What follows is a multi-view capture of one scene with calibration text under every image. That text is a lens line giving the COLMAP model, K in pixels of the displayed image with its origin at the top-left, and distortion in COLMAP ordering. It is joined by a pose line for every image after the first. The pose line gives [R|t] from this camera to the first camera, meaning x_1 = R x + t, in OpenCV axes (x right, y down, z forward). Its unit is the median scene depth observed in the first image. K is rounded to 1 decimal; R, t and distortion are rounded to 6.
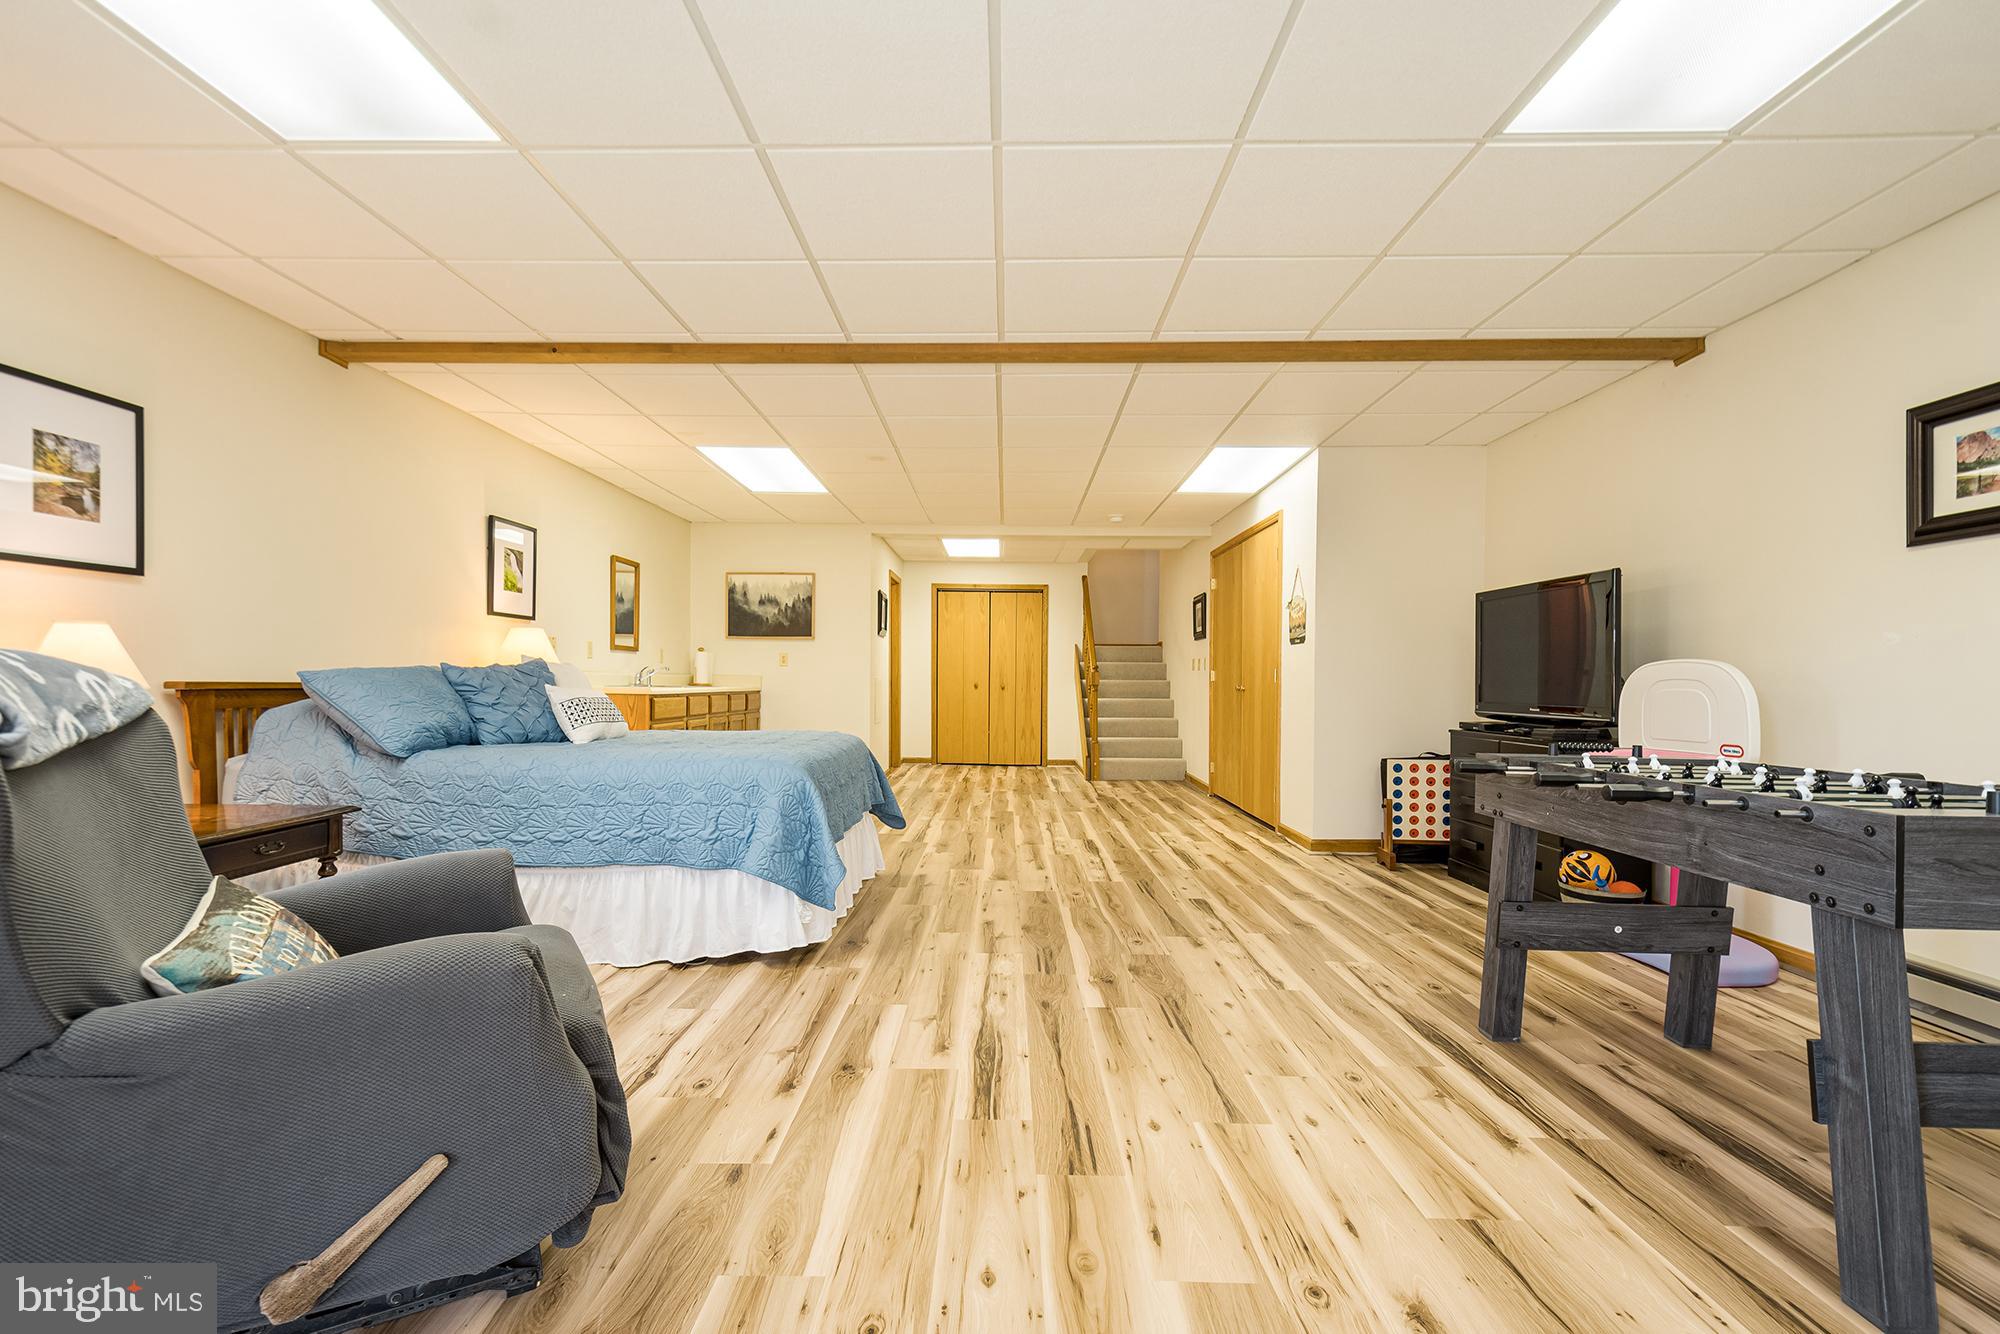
lens RADIAL K [[898.4, 0, 981.7], [0, 898.4, 678.5], [0, 0, 1]] dist [0.018392, -0.006186]
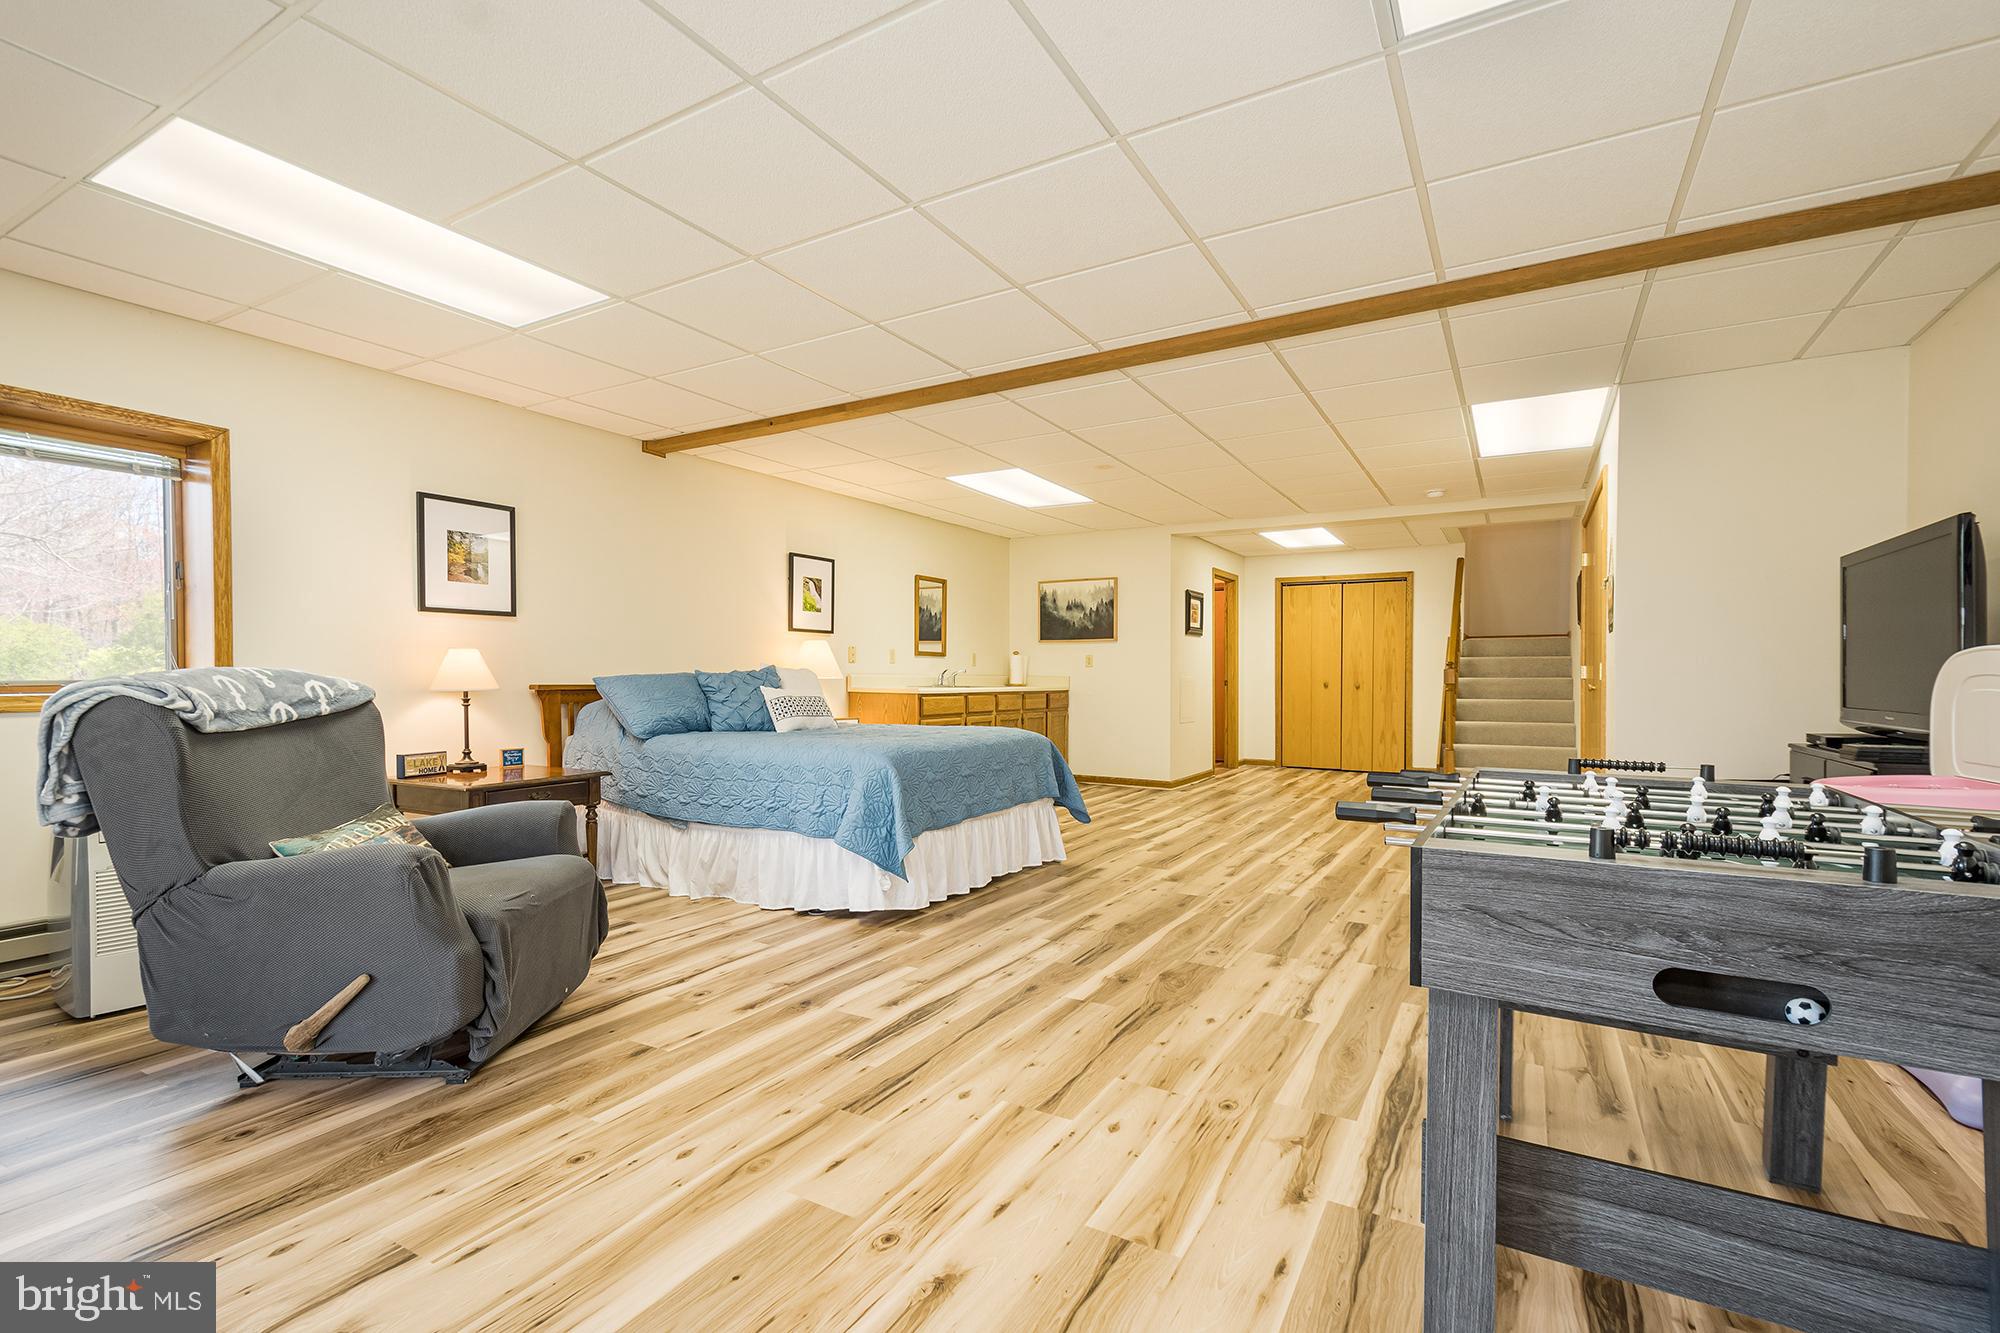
lens RADIAL K [[898.4, 0, 988.6], [0, 898.4, 678.6], [0, 0, 1]] dist [0.018392, -0.006186]
pose [[0.872449, -0.006238, -0.488665, 0.453480], [0.006879, 0.999976, -0.000482, -0.000939], [0.488656, -0.002941, 0.872472, 0.045615]]
